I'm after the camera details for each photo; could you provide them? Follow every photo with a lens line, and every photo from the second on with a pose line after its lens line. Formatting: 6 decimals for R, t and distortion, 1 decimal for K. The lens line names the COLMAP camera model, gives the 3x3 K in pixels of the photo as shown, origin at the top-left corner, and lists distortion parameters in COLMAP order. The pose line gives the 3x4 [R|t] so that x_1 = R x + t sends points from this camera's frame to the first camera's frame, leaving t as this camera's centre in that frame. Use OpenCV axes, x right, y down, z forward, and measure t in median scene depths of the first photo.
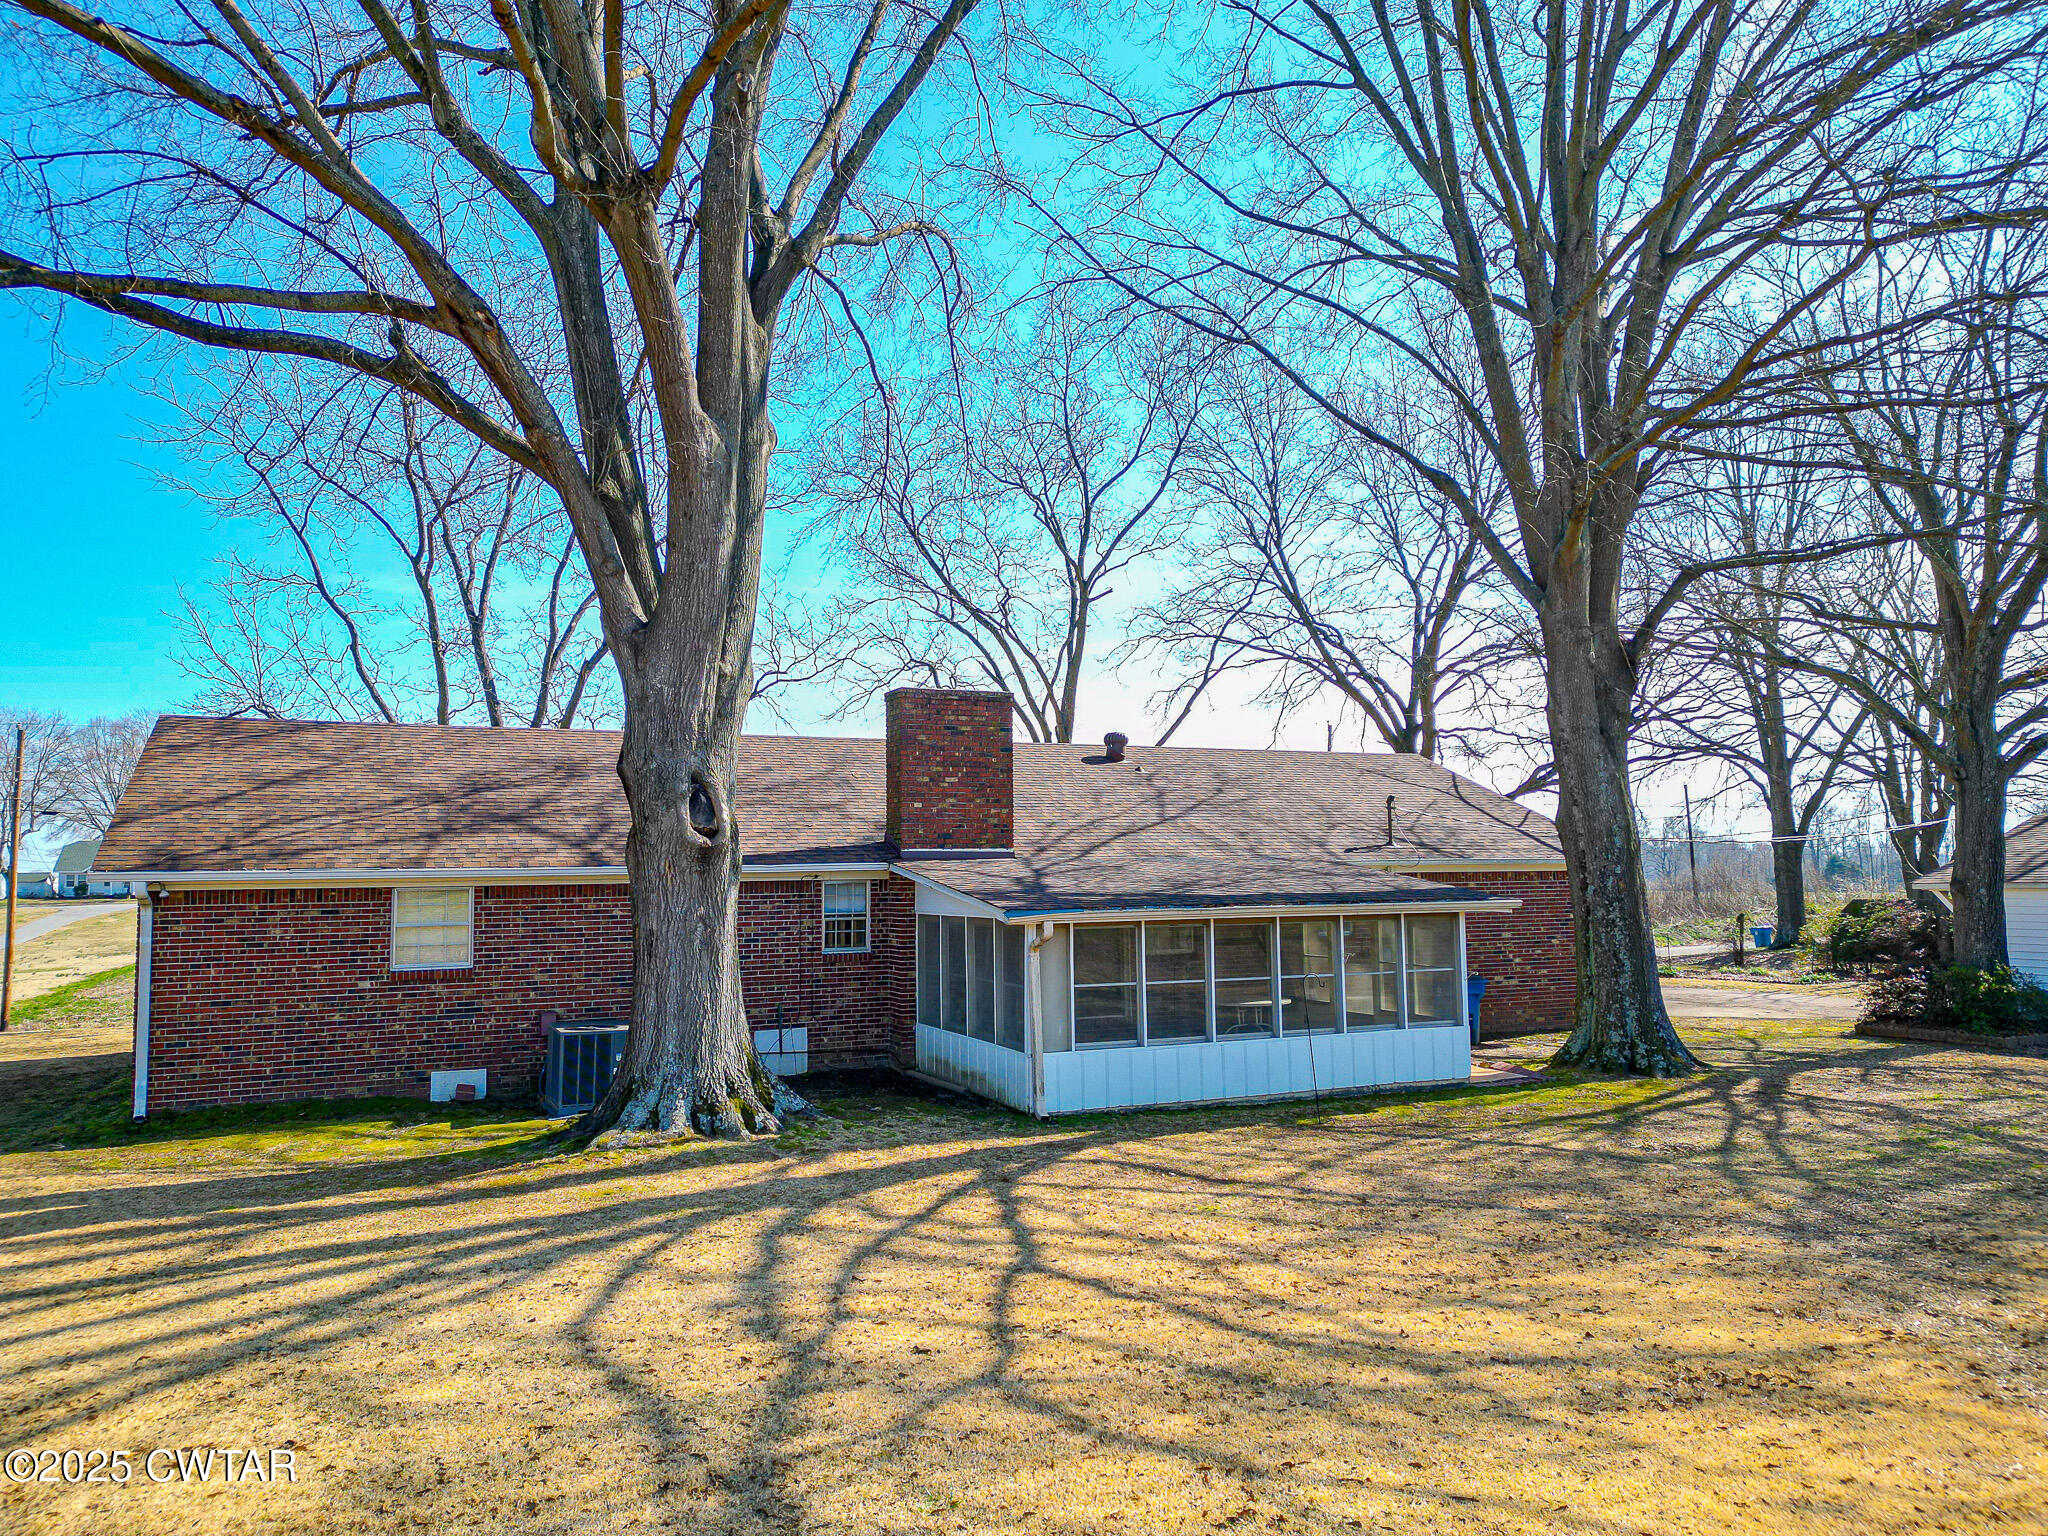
lens RADIAL K [[1429.3, 0, 1024.0], [0, 1429.3, 768.0], [0, 0, 1]] dist [0.068854, -0.059033]
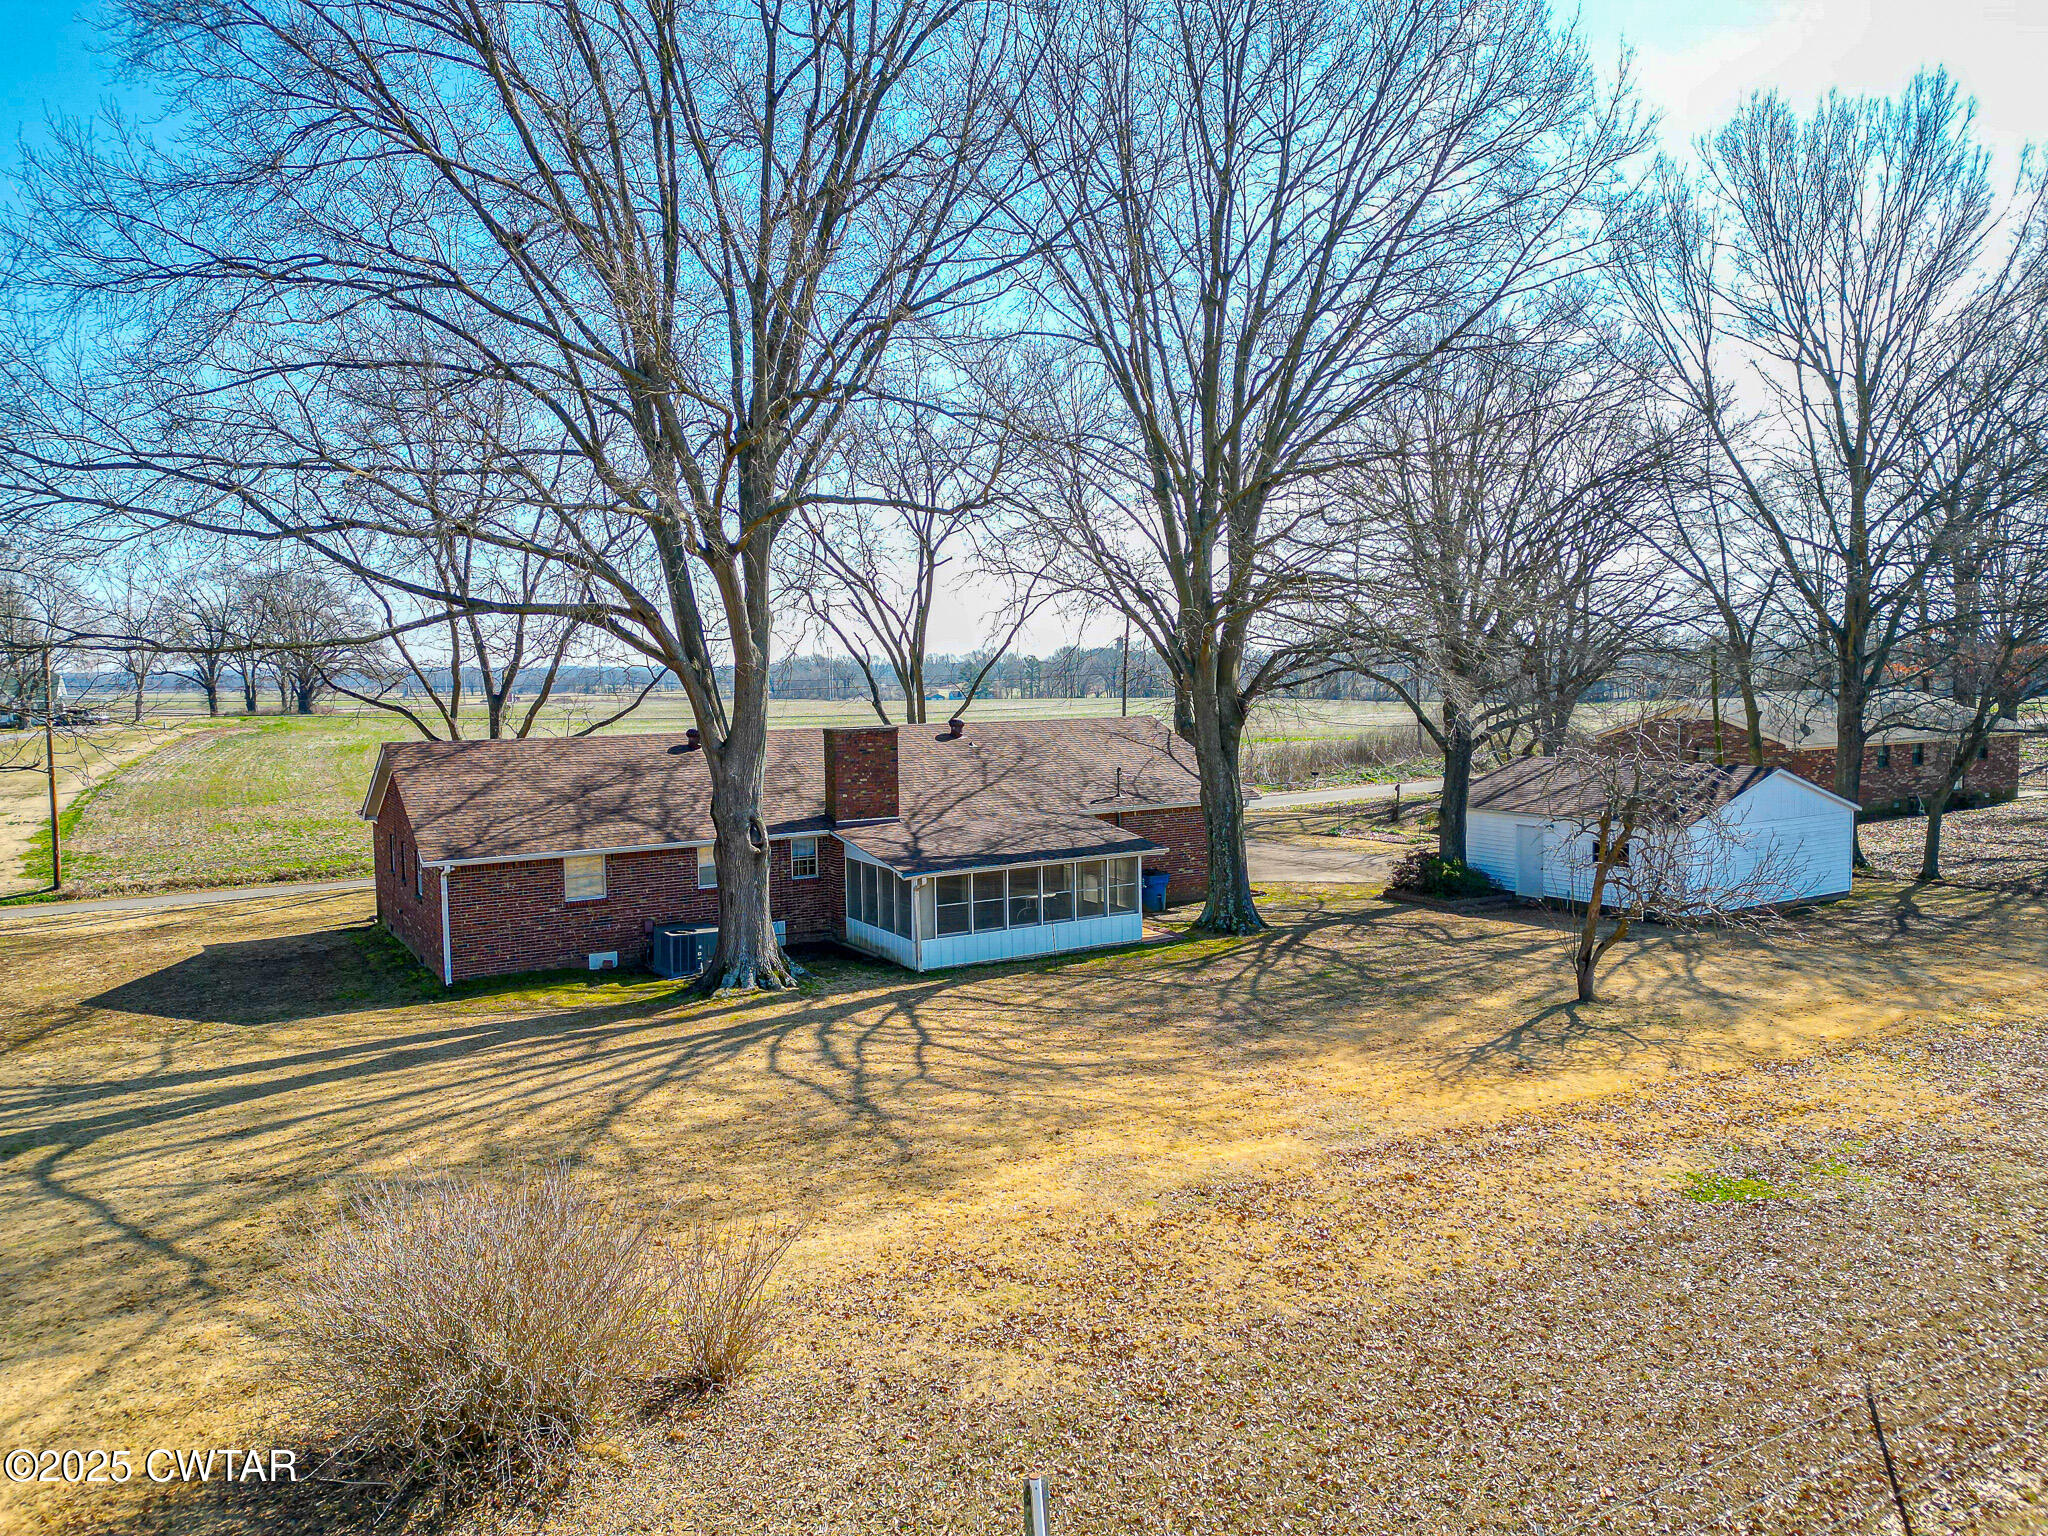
lens RADIAL K [[1435.0, 0, 1024.0], [0, 1435.0, 768.0], [0, 0, 1]] dist [0.086977, -0.001567]
pose [[0.993532, -0.012165, 0.112899, -0.069187], [-0.004305, 0.989494, 0.144507, -0.337363], [-0.113471, -0.144058, 0.983042, -0.973276]]
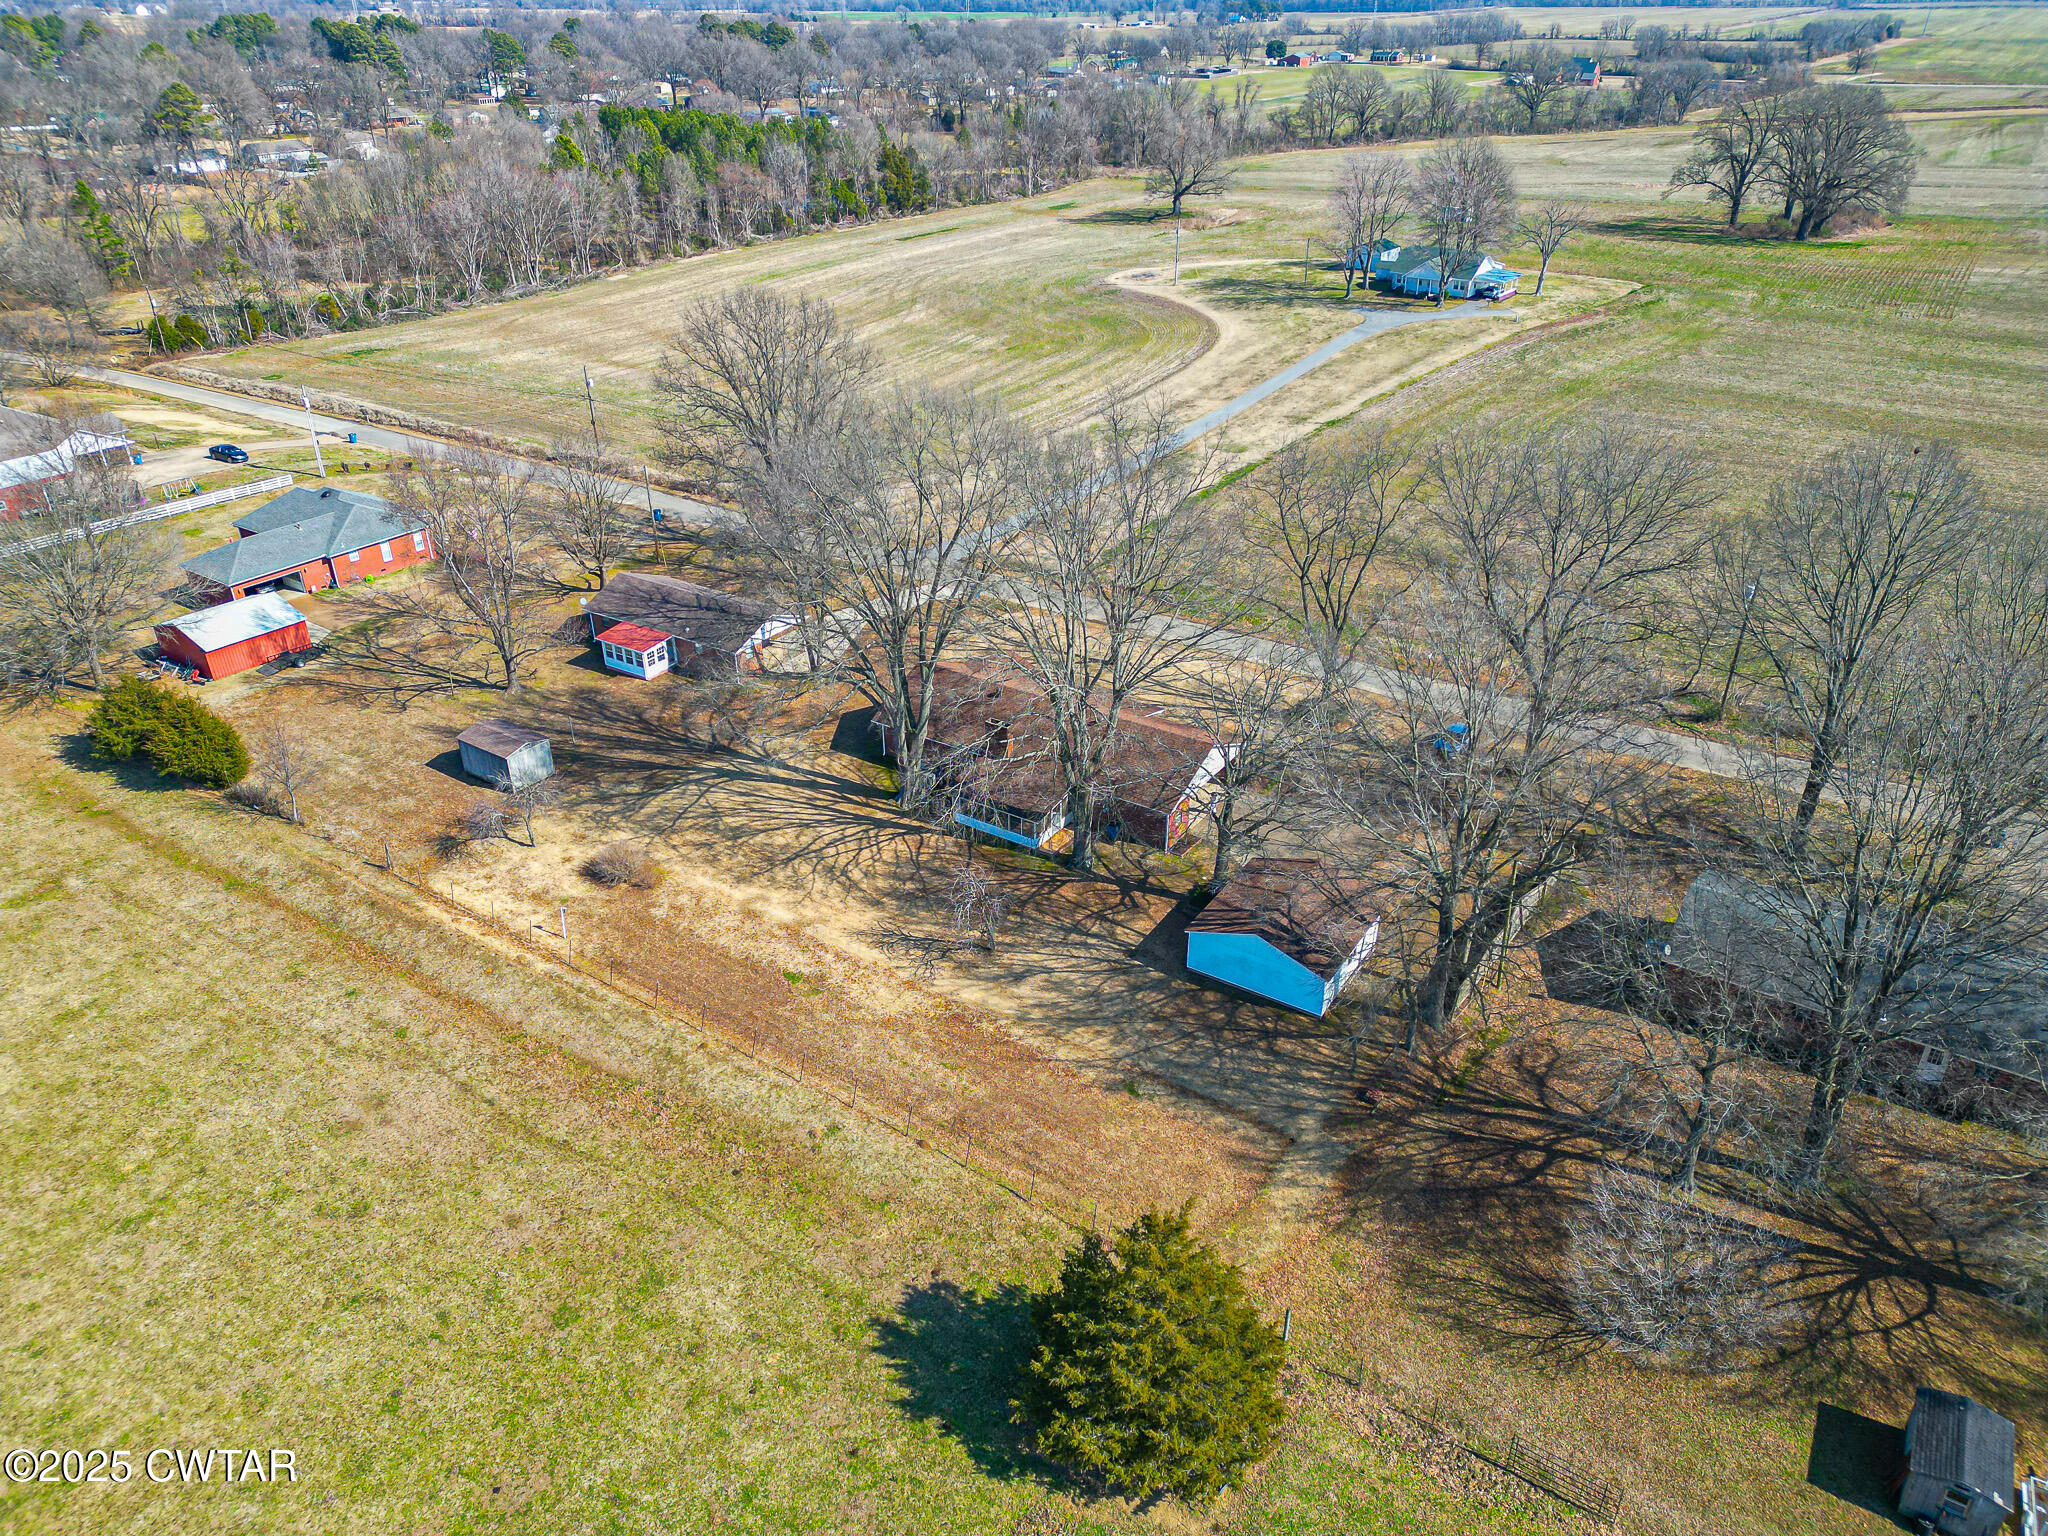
lens RADIAL K [[1429.3, 0, 1024.0], [0, 1429.3, 768.0], [0, 0, 1]] dist [0.068854, -0.059033]
pose [[0.529385, 0.414261, -0.740364, 4.311184], [0.061120, 0.851788, 0.520310, -2.898663], [0.846177, -0.320695, 0.425604, -1.102948]]
